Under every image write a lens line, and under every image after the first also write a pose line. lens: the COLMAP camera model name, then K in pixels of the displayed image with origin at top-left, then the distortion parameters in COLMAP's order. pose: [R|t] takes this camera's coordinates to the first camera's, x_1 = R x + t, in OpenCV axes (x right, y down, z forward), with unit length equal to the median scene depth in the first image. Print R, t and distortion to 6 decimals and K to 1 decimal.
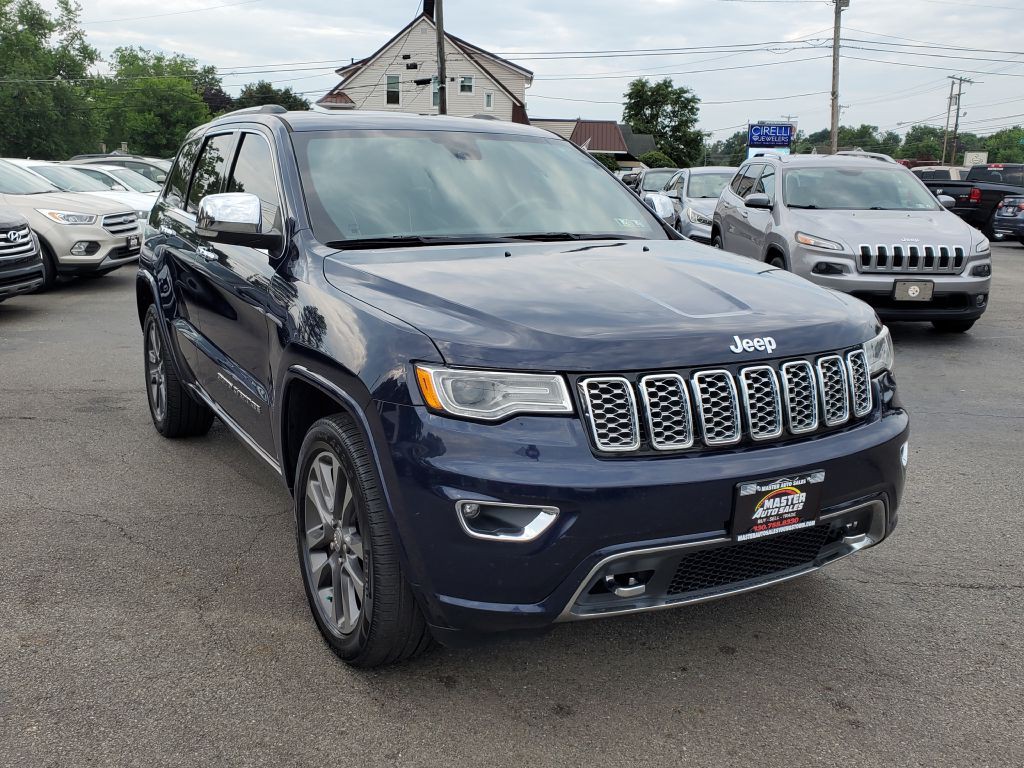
lens RADIAL K [[953.6, 0, 506.8], [0, 953.6, 360.7], [0, 0, 1]] dist [0.014816, -0.002400]
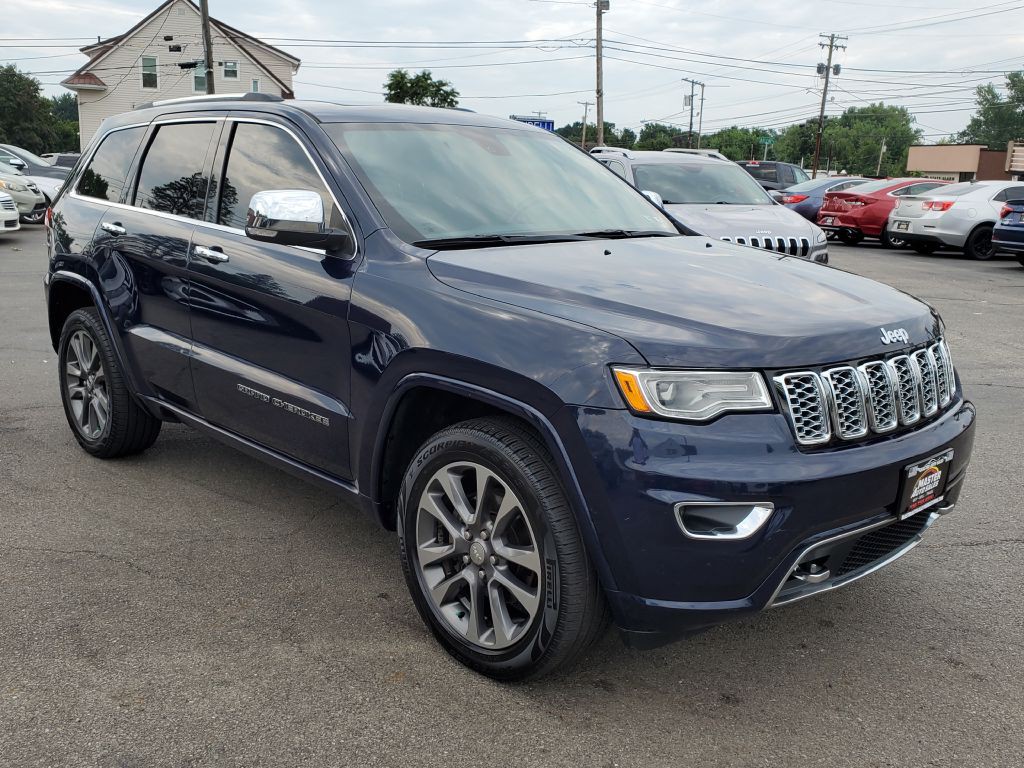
lens RADIAL K [[953.6, 0, 506.8], [0, 953.6, 360.7], [0, 0, 1]] dist [0.014816, -0.002400]
pose [[0.968025, -0.039819, 0.247673, -0.252967], [0.037626, 0.999200, 0.013582, -0.011642], [-0.248015, -0.003829, 0.968749, 0.042753]]
